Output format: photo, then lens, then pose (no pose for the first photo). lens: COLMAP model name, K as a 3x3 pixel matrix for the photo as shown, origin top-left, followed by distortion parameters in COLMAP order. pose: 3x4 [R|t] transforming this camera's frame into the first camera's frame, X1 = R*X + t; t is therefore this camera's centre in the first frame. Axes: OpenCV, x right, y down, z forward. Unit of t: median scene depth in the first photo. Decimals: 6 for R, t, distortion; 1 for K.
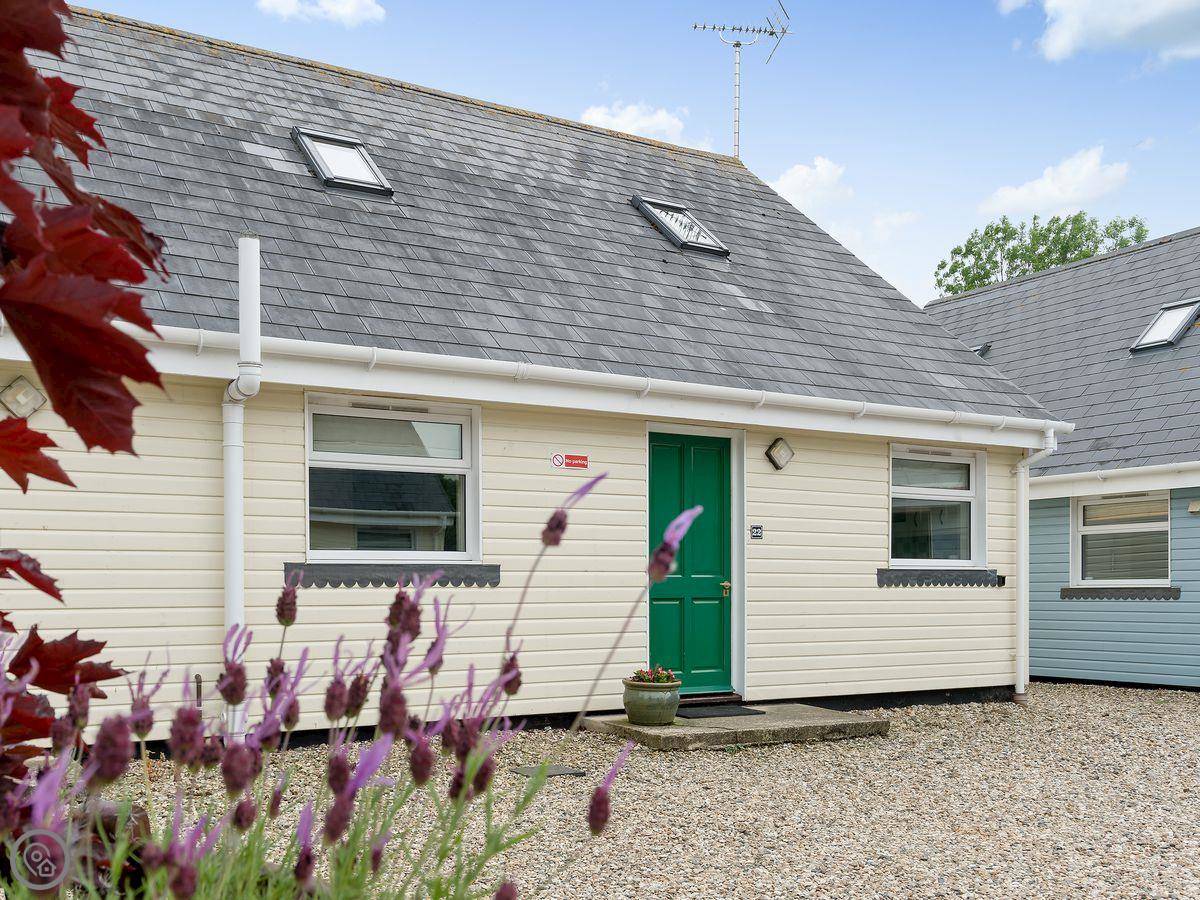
lens RADIAL K [[1126.3, 0, 621.0], [0, 1126.3, 451.8], [0, 0, 1]] dist [0.012468, 0.004360]
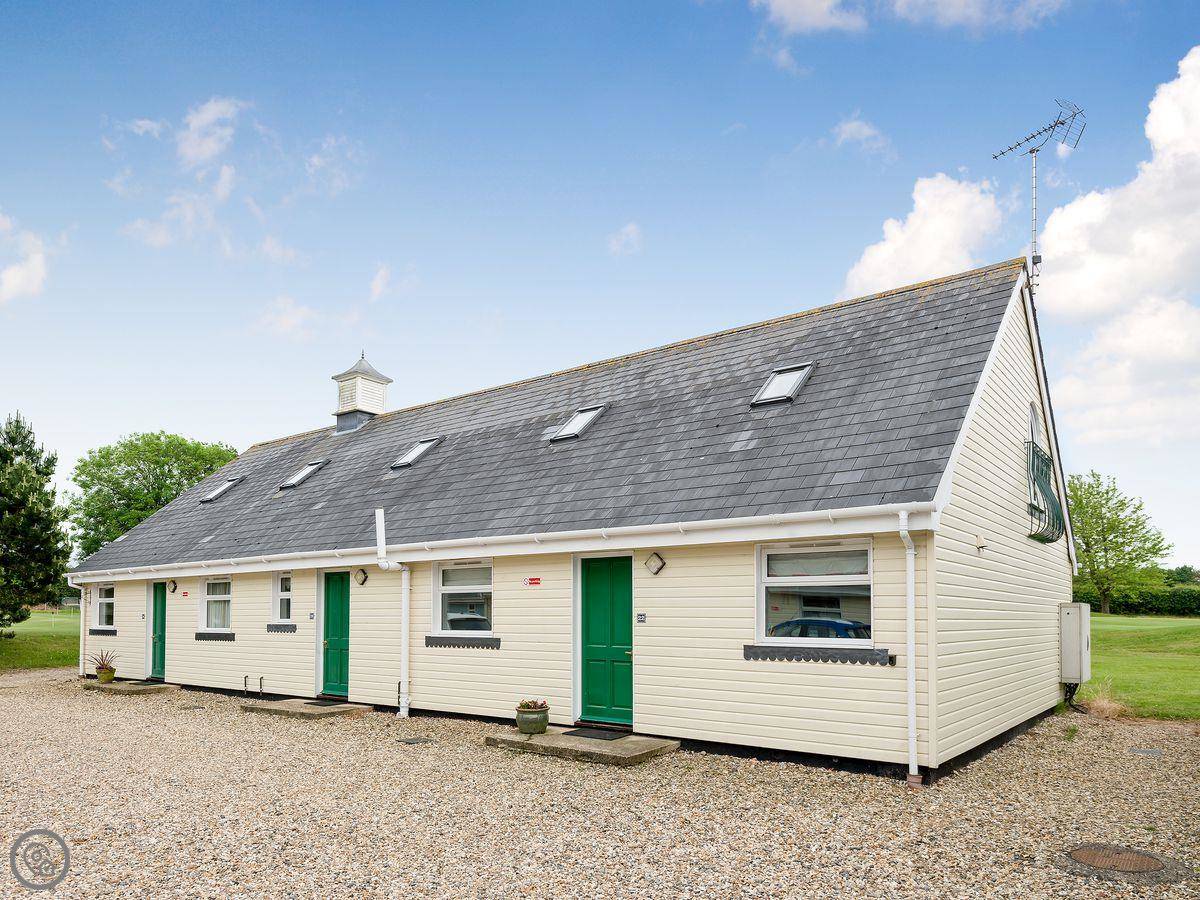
lens RADIAL K [[677.4, 0, 600.0], [0, 677.4, 450.0], [0, 0, 1]] dist [0.006012, 0.000101]
pose [[0.418894, -0.245323, -0.874268, 0.943780], [0.070124, 0.968677, -0.238216, 0.065787], [0.905323, 0.038480, 0.422977, 0.557918]]
